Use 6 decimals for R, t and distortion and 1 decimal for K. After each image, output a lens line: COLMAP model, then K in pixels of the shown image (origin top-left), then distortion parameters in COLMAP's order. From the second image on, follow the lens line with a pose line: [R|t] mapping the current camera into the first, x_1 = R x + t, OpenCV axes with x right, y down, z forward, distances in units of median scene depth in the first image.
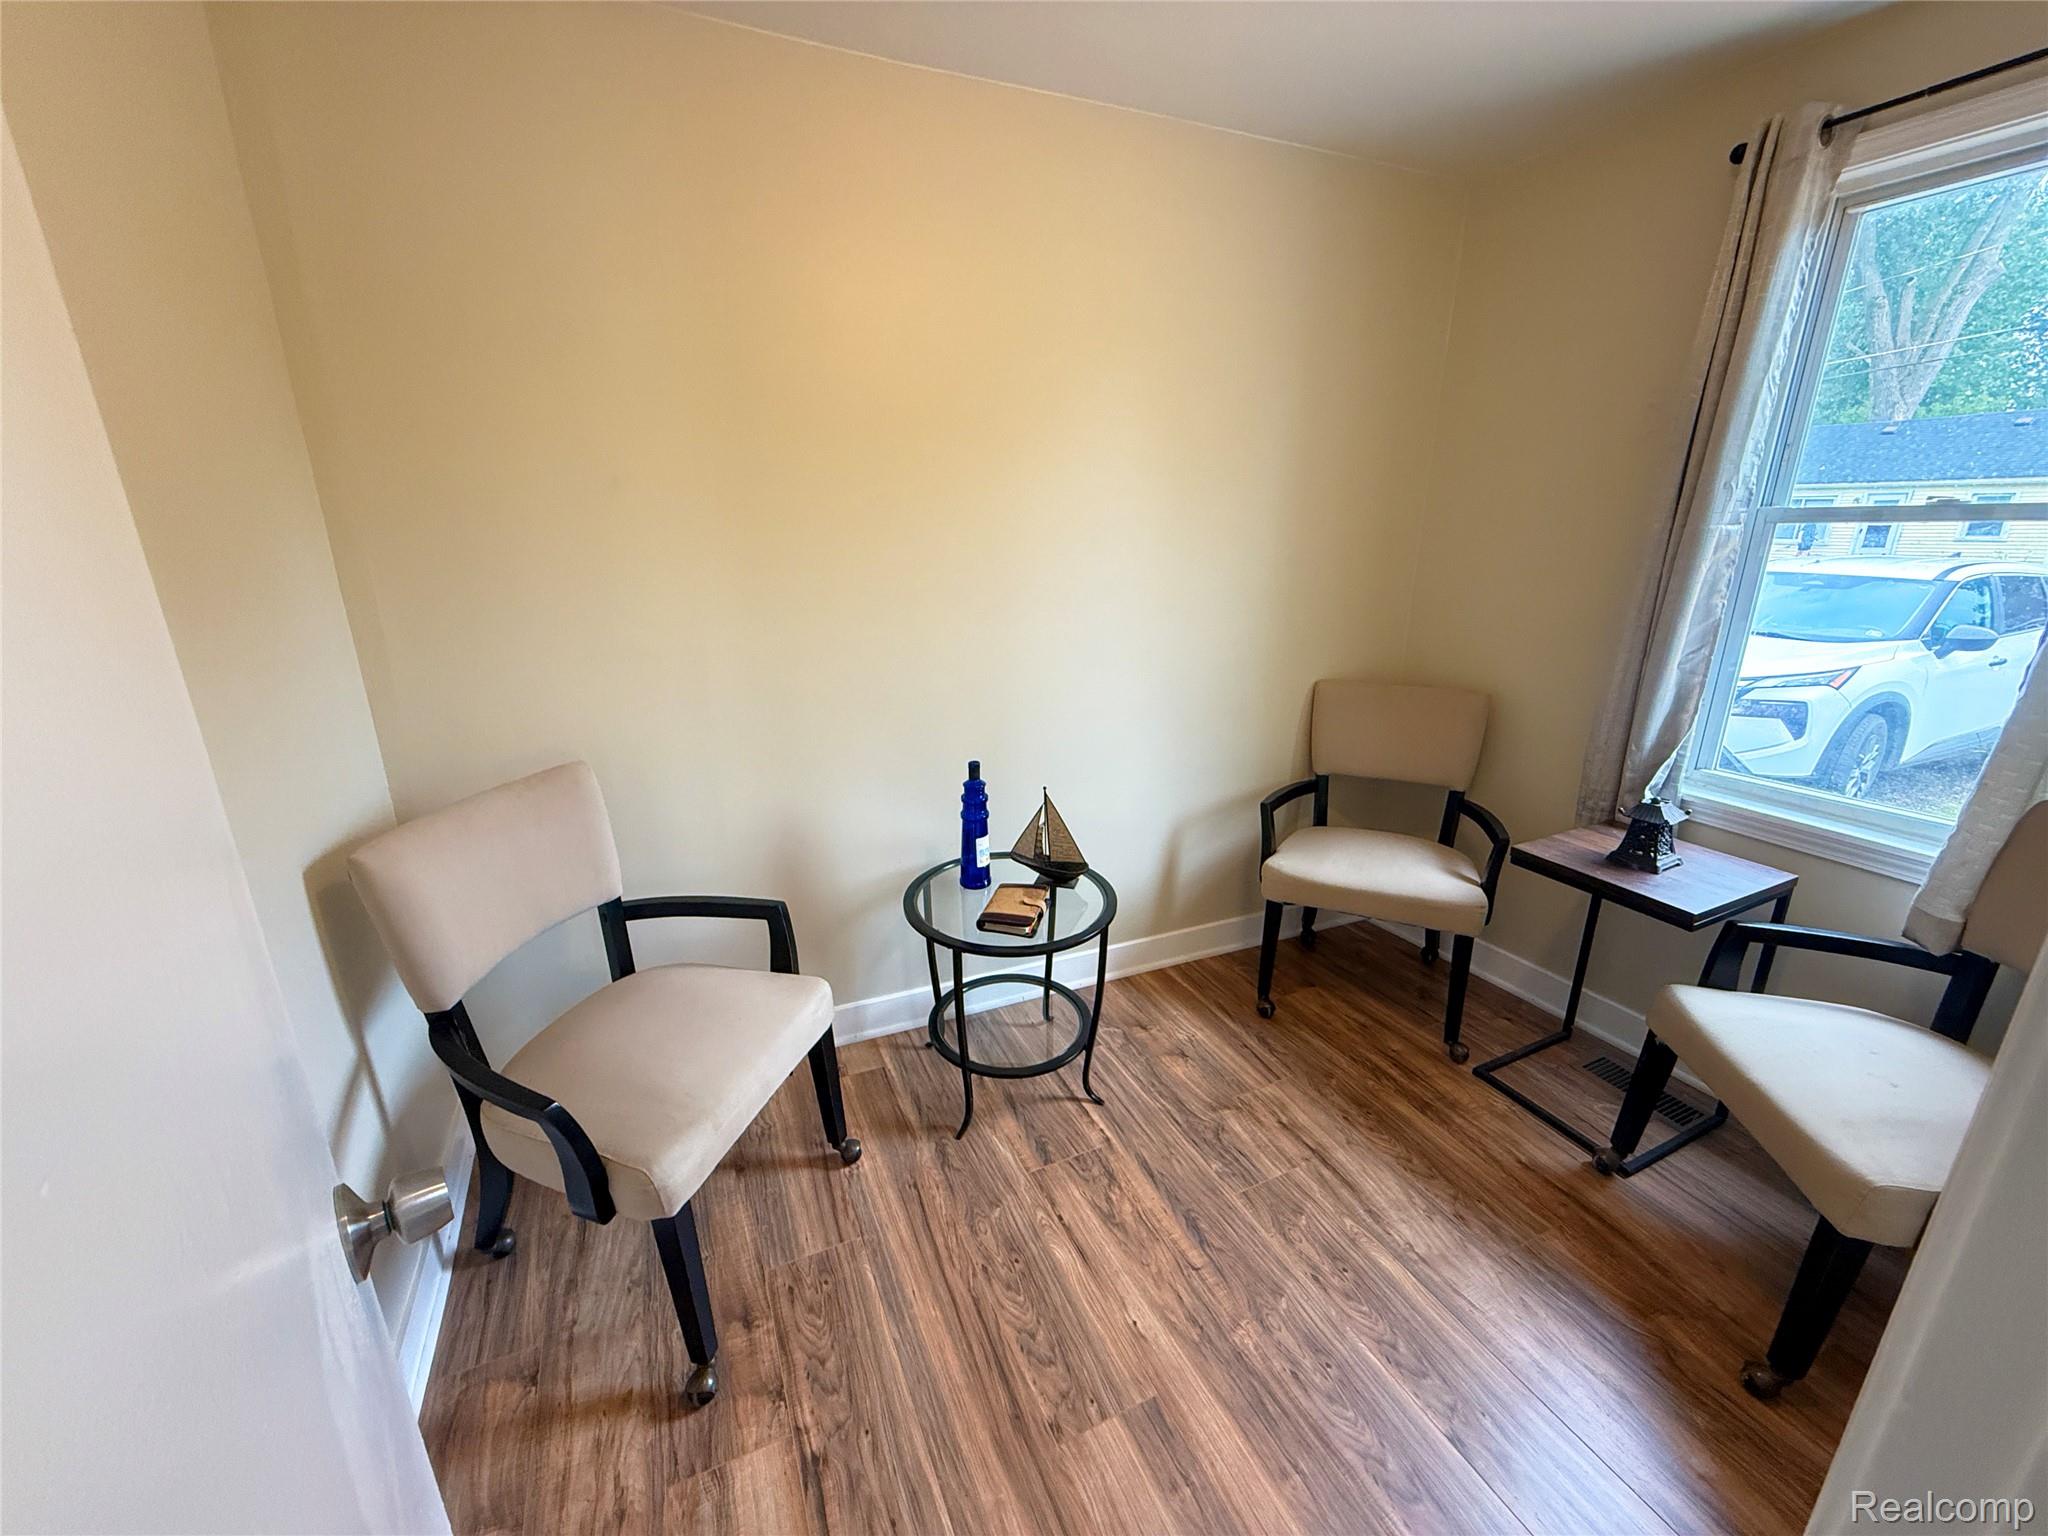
lens RADIAL K [[817.9, 0, 1033.8], [0, 817.9, 759.6], [0, 0, 1]] dist [-0.000796, -0.000089]
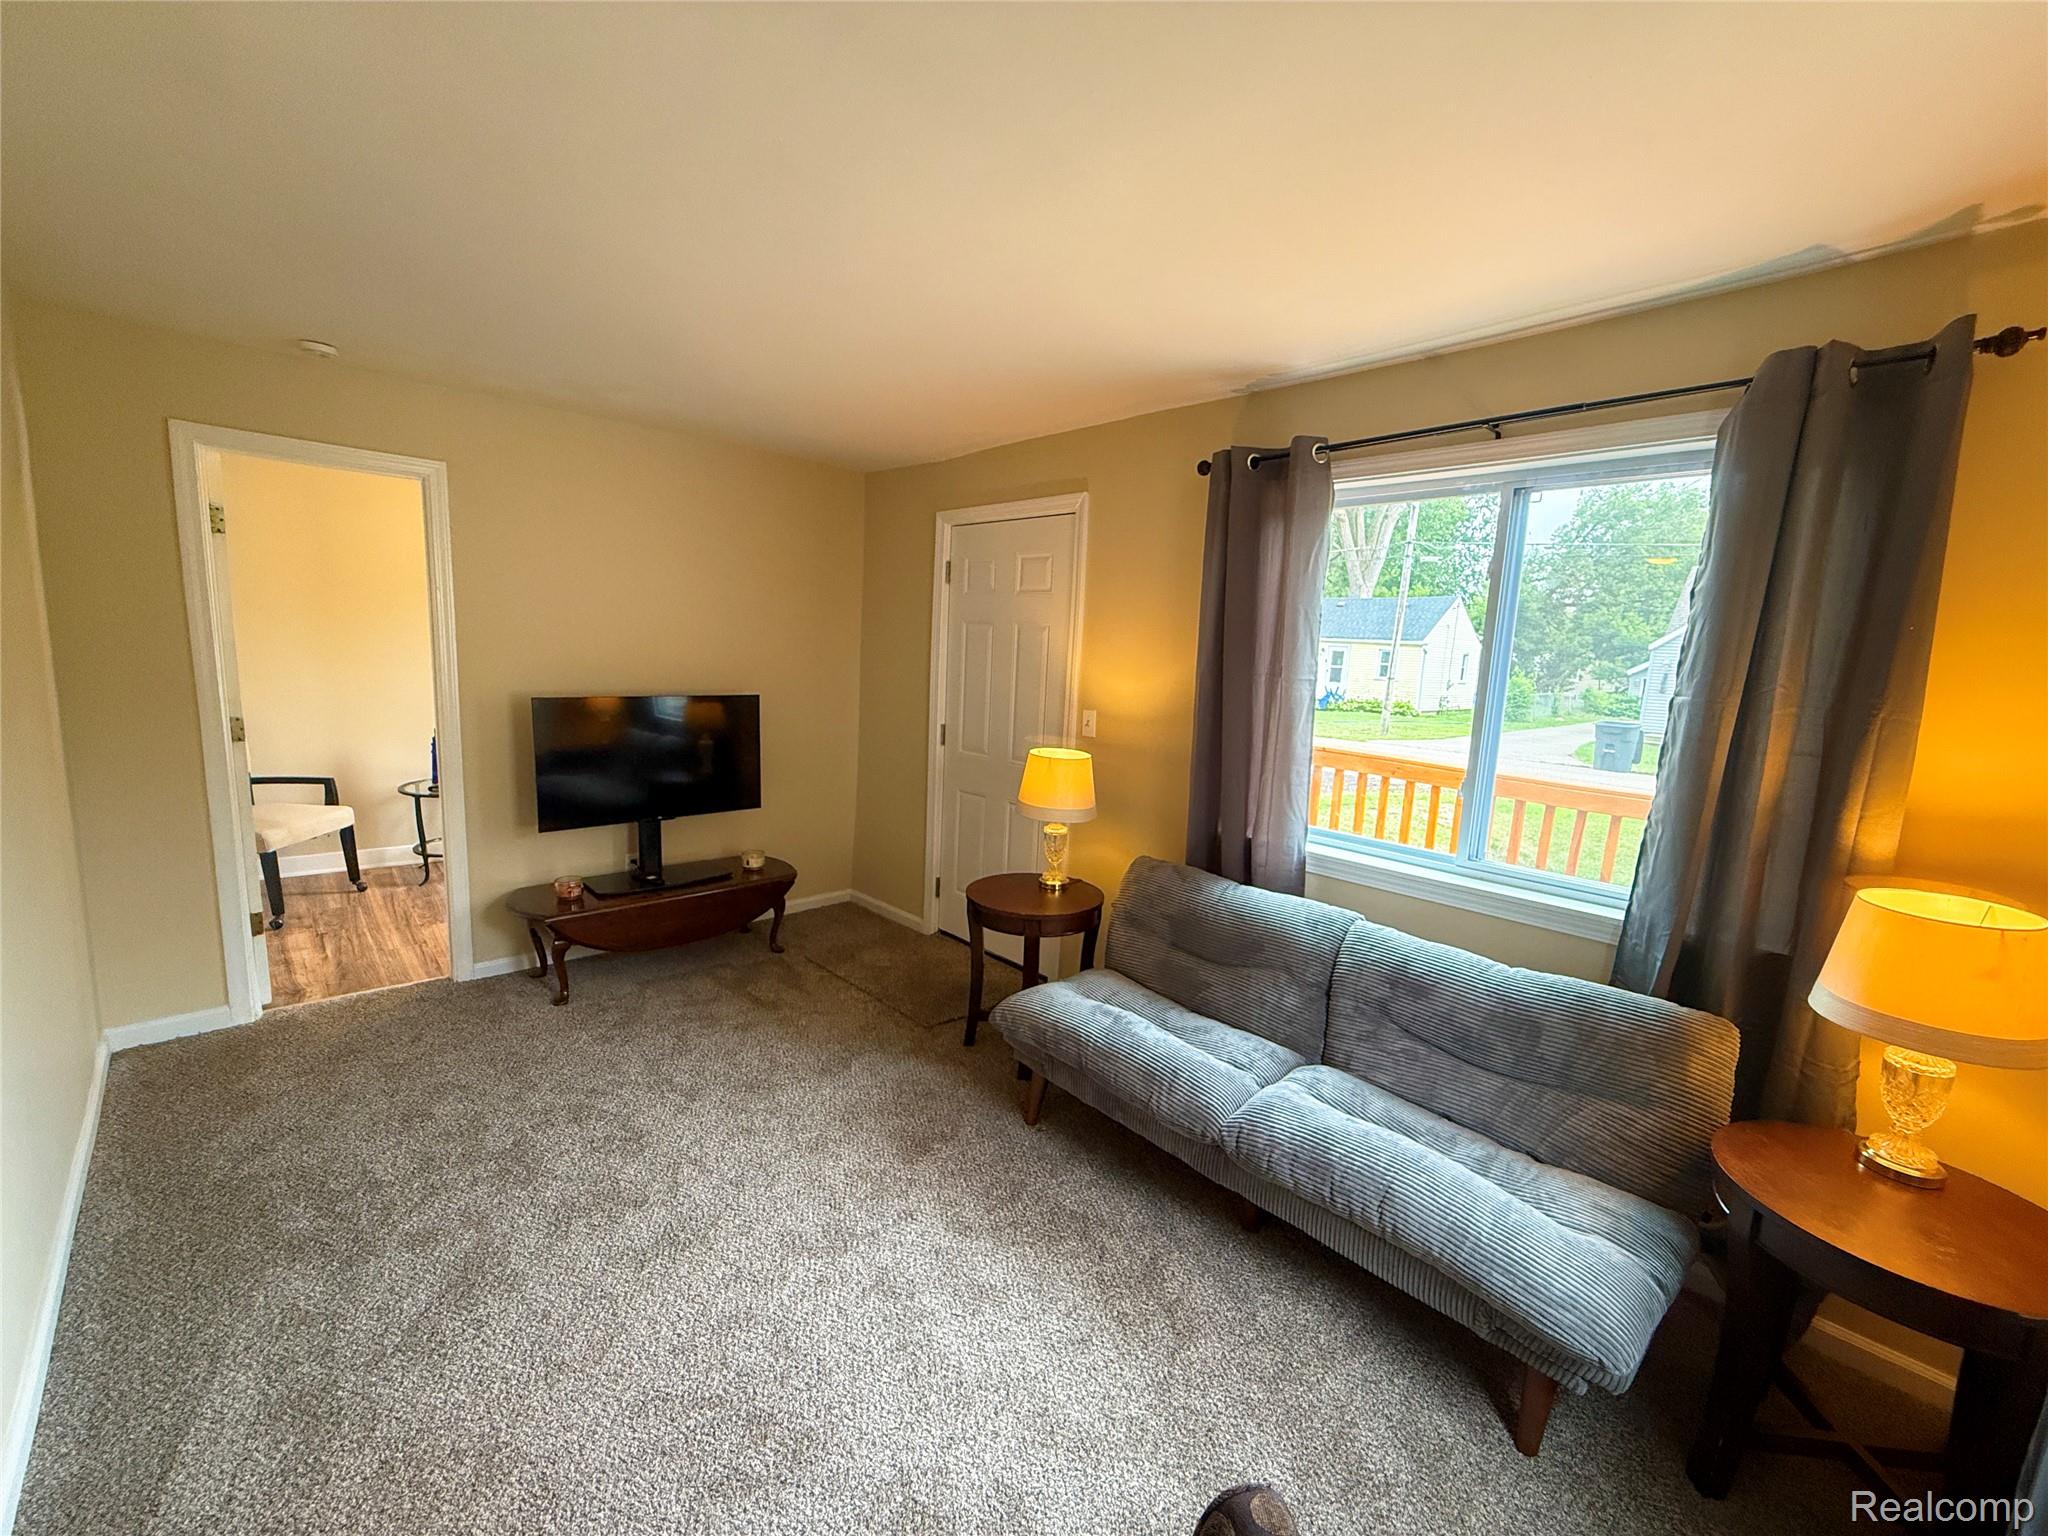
lens RADIAL K [[817.9, 0, 1033.8], [0, 817.9, 759.6], [0, 0, 1]] dist [-0.000796, -0.000089]
pose [[0.949319, 0.002190, 0.314307, 0.917332], [0.042502, 0.989897, -0.135270, 0.534394], [-0.311427, 0.141773, 0.939635, -1.972548]]
